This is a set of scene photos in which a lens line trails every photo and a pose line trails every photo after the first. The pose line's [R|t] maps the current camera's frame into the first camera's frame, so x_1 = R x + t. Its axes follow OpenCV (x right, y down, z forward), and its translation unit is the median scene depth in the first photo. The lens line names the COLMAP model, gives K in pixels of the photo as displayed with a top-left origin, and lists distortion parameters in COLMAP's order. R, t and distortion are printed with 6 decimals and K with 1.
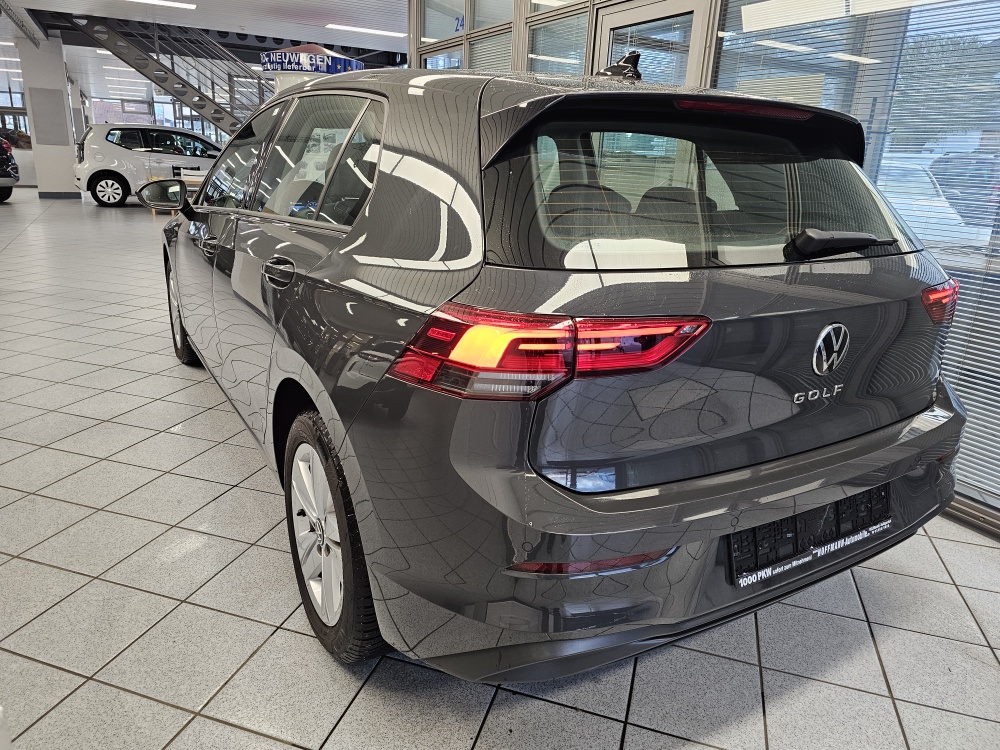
lens RADIAL K [[680.2, 0, 497.6], [0, 680.2, 379.7], [0, 0, 1]] dist [0.039567, -0.020483]
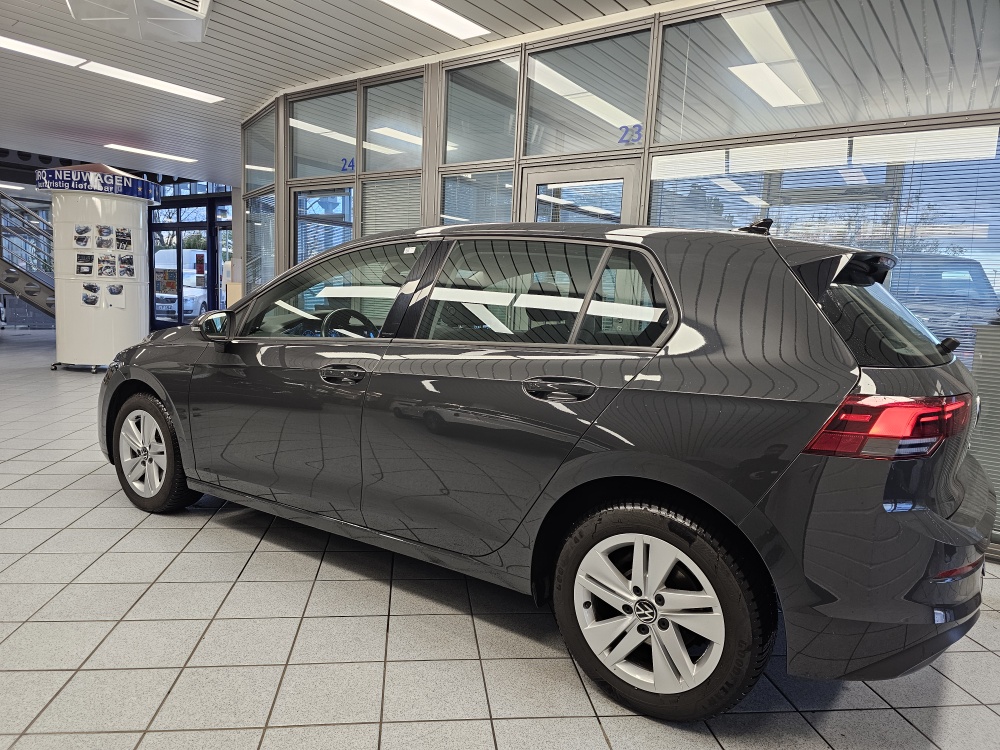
lens RADIAL K [[680.2, 0, 498.6], [0, 680.2, 377.7], [0, 0, 1]] dist [0.039567, -0.020483]
pose [[0.908273, -0.057590, 0.414396, -0.193369], [0.126406, 0.981965, -0.140591, -0.005998], [-0.398826, 0.180077, 0.899172, 0.000138]]
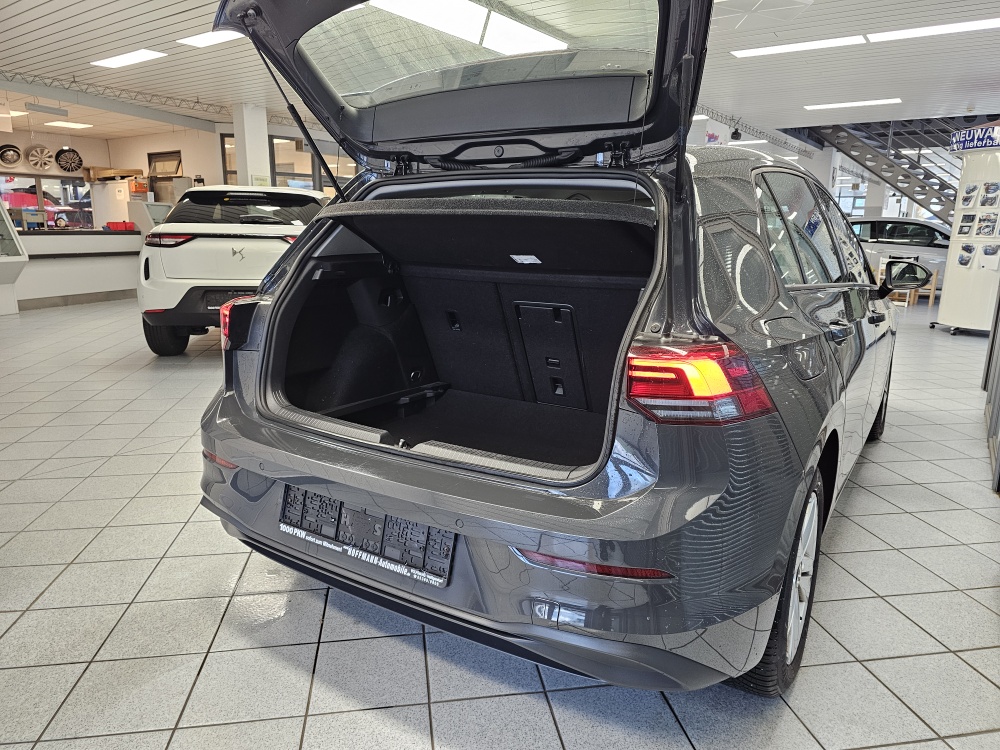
lens RADIAL K [[680.2, 0, 507.8], [0, 680.2, 382.6], [0, 0, 1]] dist [0.039567, -0.020483]
pose [[0.435828, 0.156750, -0.886275, 0.288317], [-0.269891, 0.962162, 0.037452, -0.022466], [0.858611, 0.222875, 0.461643, 0.125079]]
